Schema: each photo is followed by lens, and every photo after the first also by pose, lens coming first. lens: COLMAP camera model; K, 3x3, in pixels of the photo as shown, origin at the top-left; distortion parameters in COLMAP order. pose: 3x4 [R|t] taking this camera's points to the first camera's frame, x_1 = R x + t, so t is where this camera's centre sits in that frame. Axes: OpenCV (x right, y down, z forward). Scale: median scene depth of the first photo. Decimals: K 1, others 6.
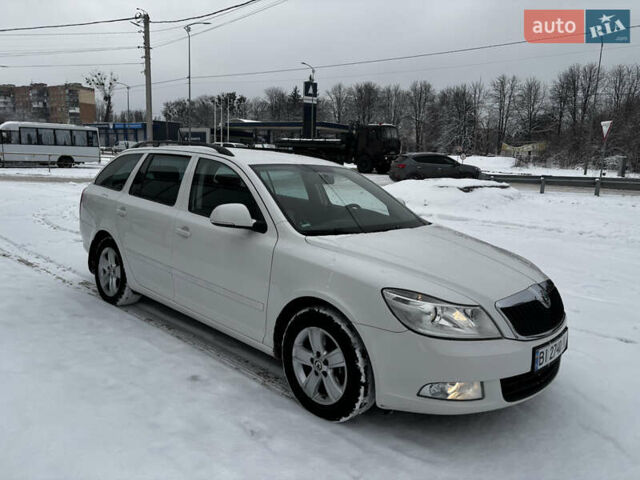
lens RADIAL K [[491.0, 0, 320.0], [0, 491.0, 240.0], [0, 0, 1]] dist [0.031312, -0.006273]
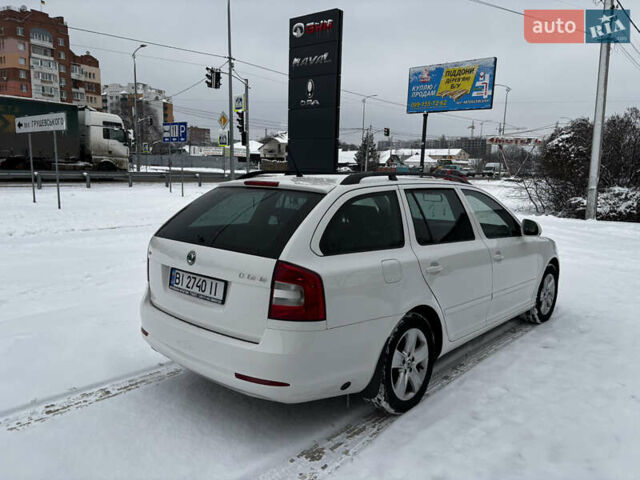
lens RADIAL K [[491.0, 0, 320.0], [0, 491.0, 240.0], [0, 0, 1]] dist [0.031312, -0.006273]
pose [[-0.038211, -0.181043, 0.982733, -1.183842], [0.144314, 0.972141, 0.184703, -0.277343], [-0.988794, 0.148880, -0.011019, 1.226128]]
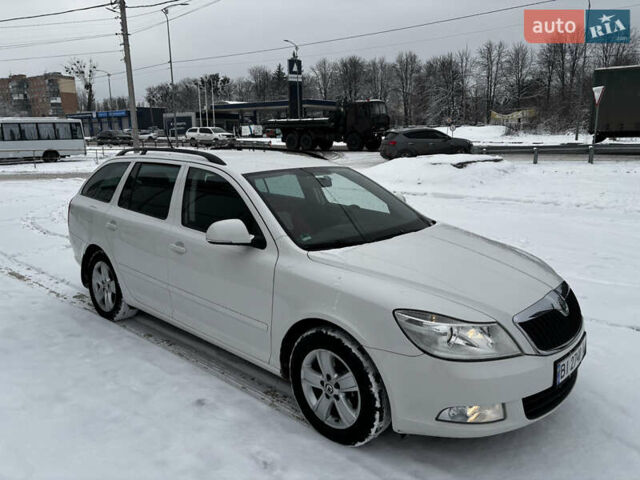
lens RADIAL K [[490.7, 0, 317.2], [0, 490.7, 241.4], [0, 0, 1]] dist [0.046086, -0.037562]
pose [[0.998415, -0.055948, 0.006094, -0.011082], [0.055610, 0.997395, 0.045950, -0.050489], [-0.008649, -0.045538, 0.998925, 0.036496]]
